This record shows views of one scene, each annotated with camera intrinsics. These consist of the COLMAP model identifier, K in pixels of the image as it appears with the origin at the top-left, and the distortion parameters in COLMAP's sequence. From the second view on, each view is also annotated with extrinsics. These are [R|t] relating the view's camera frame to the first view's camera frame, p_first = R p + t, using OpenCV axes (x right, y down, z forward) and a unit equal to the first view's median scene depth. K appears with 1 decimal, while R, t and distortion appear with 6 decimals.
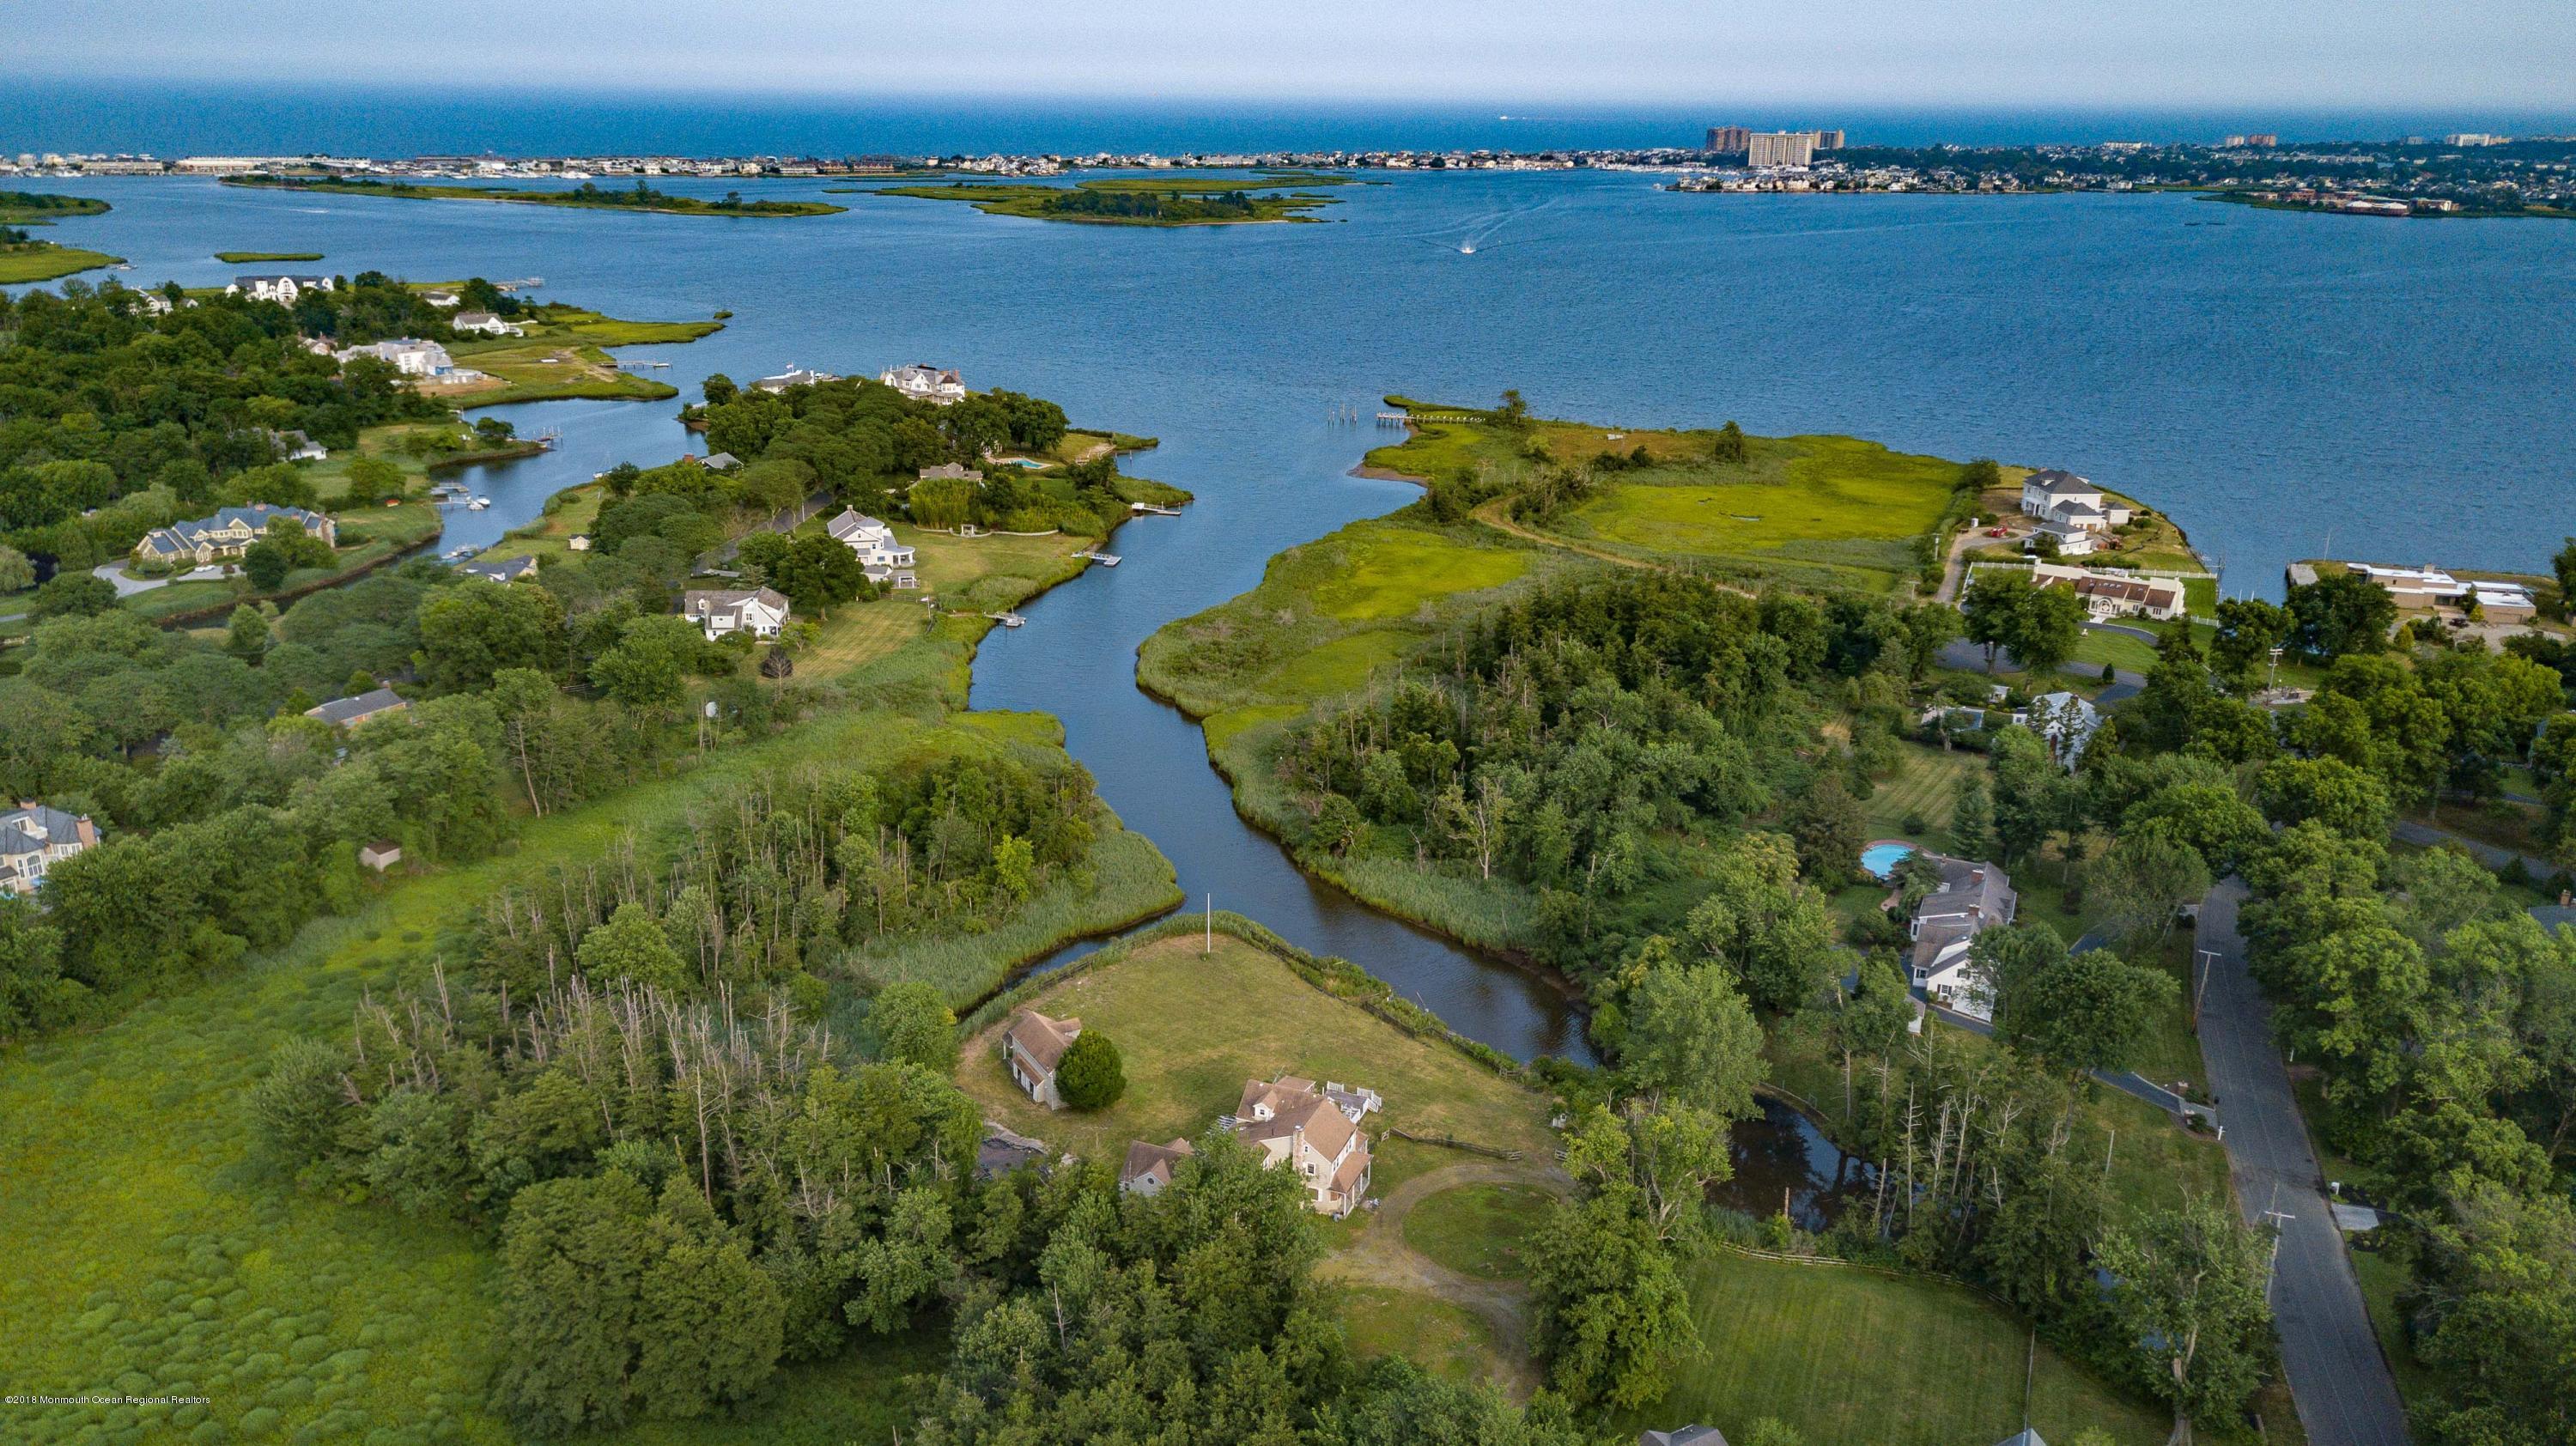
lens RADIAL K [[1945.6, 0, 1266.2], [0, 1945.6, 738.7], [0, 0, 1]] dist [0.065449, -0.070656]
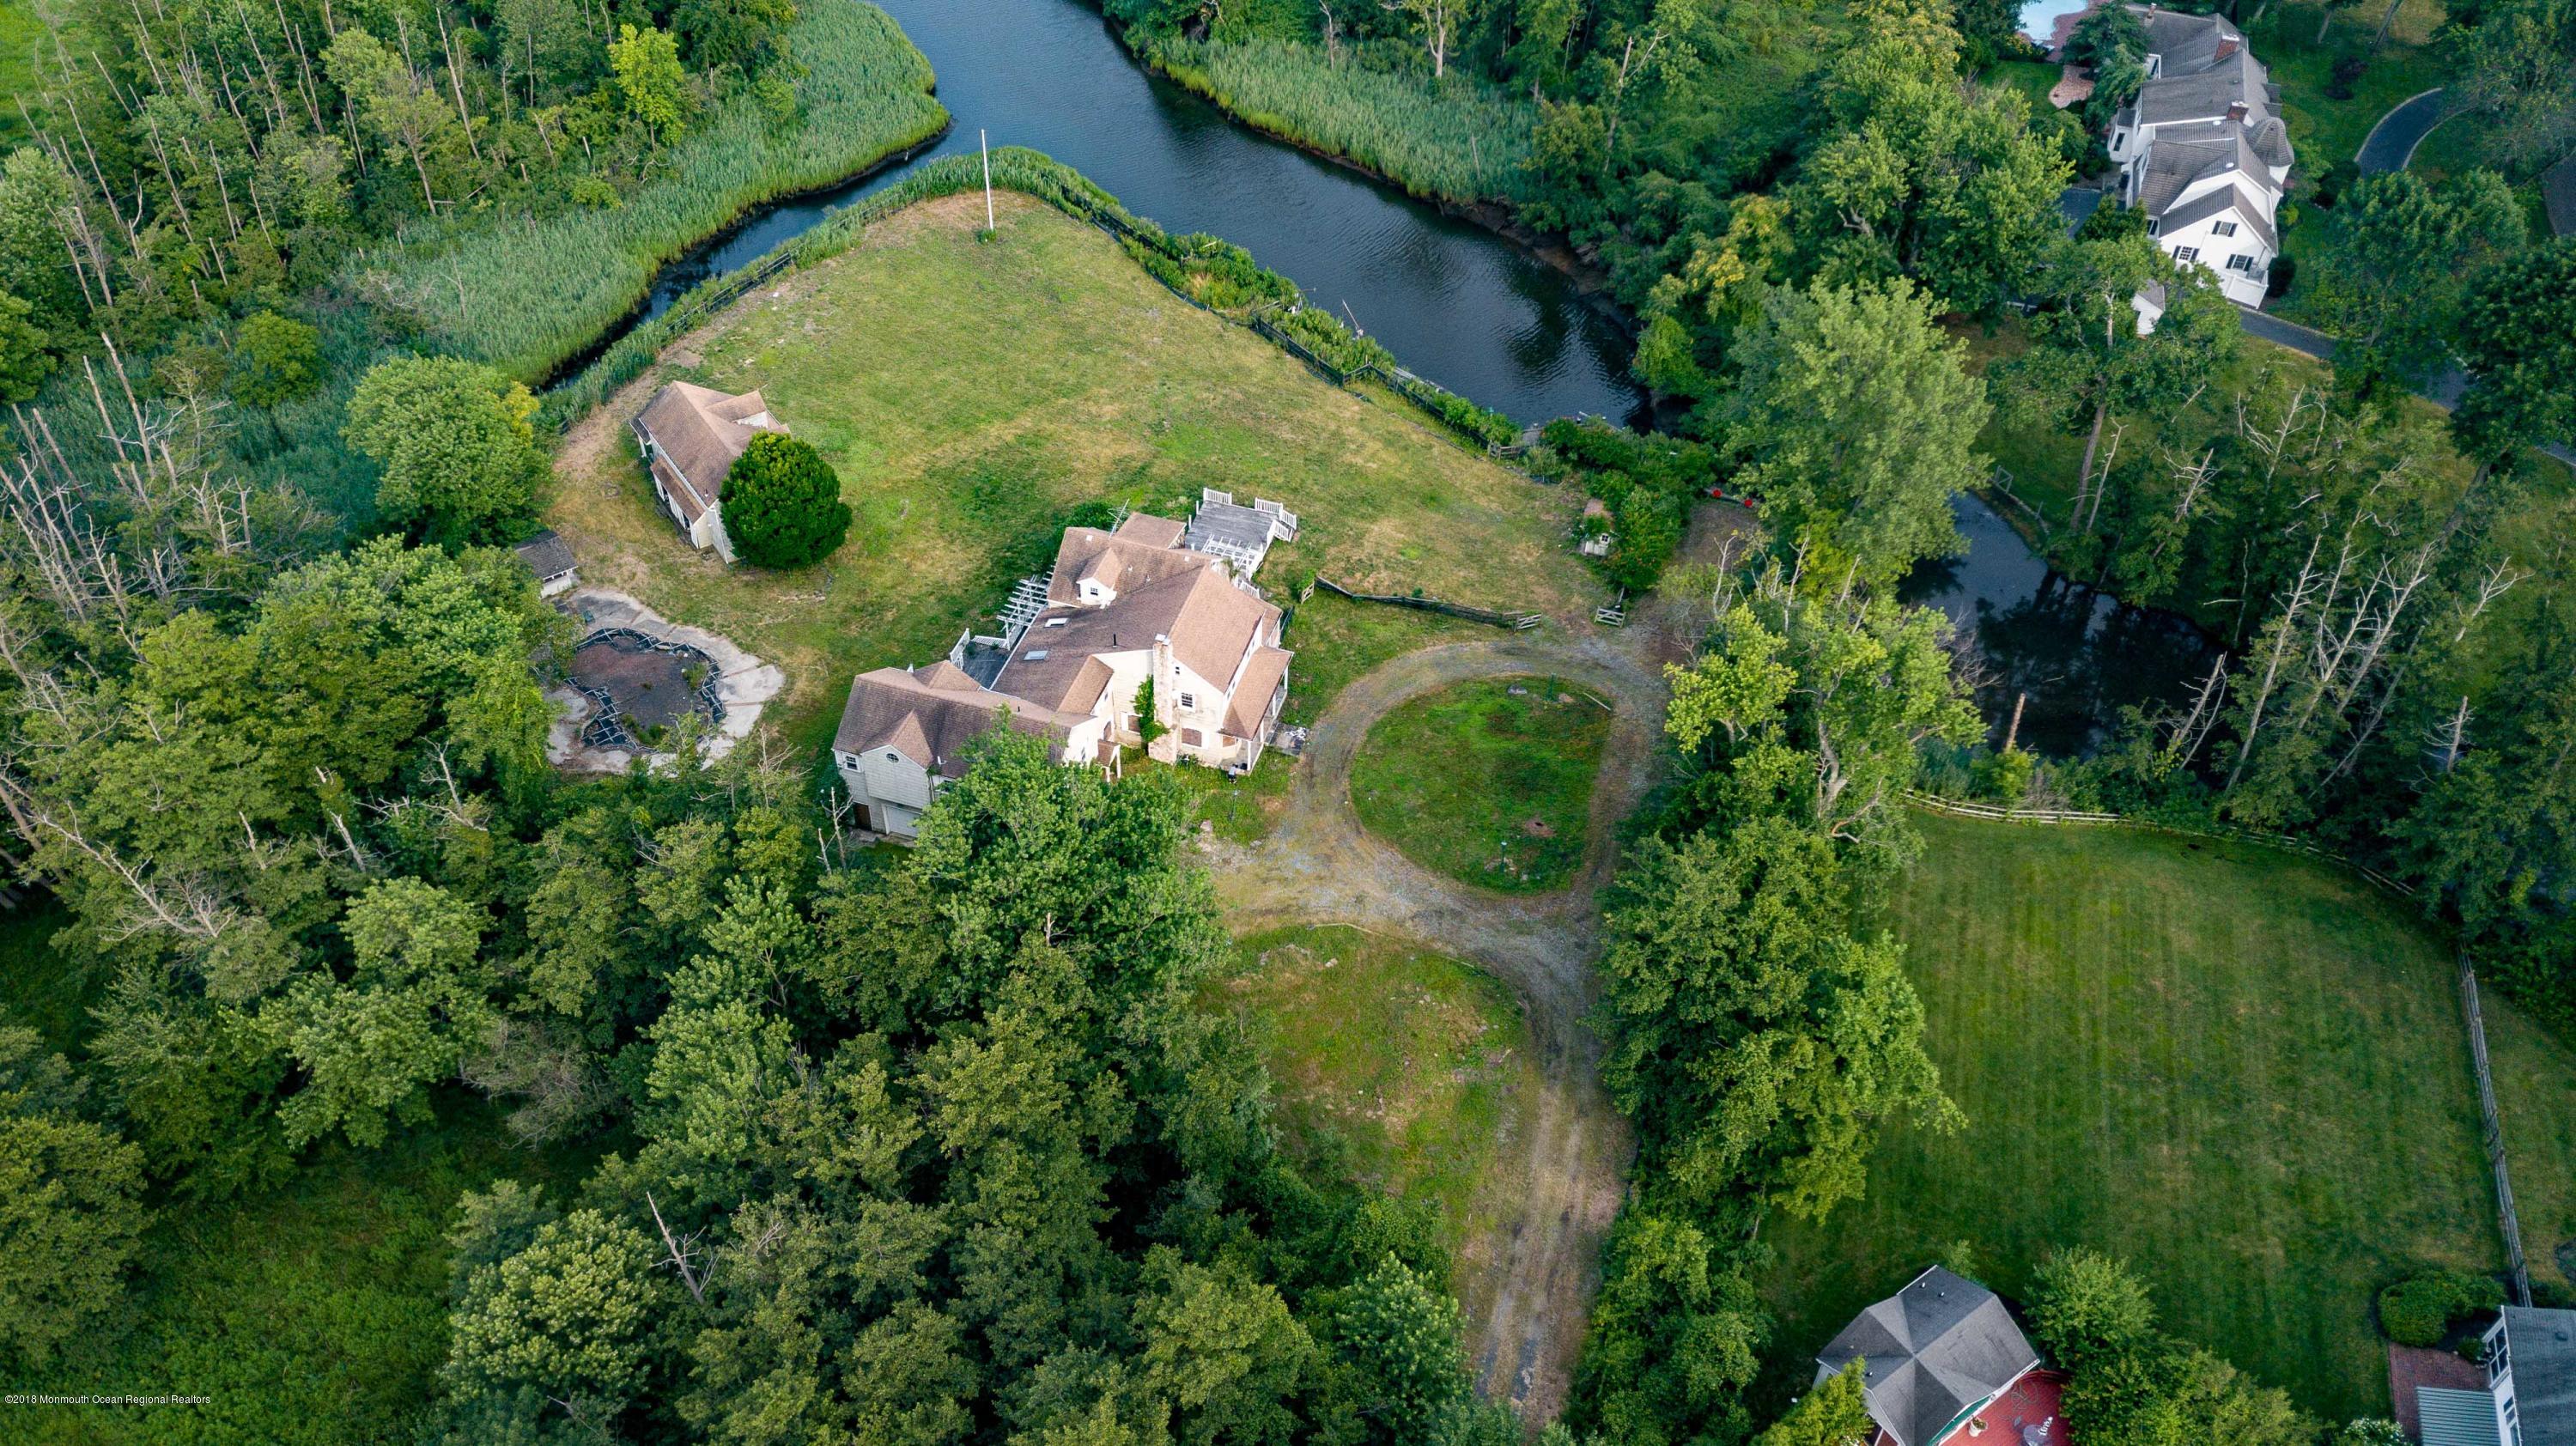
lens RADIAL K [[1945.6, 0, 1266.2], [0, 1945.6, 738.7], [0, 0, 1]] dist [0.065449, -0.070656]
pose [[0.996338, -0.052762, 0.067285, 0.005376], [0.018965, 0.903677, 0.427794, -0.005092], [-0.083375, -0.424951, 0.901369, 0.346421]]
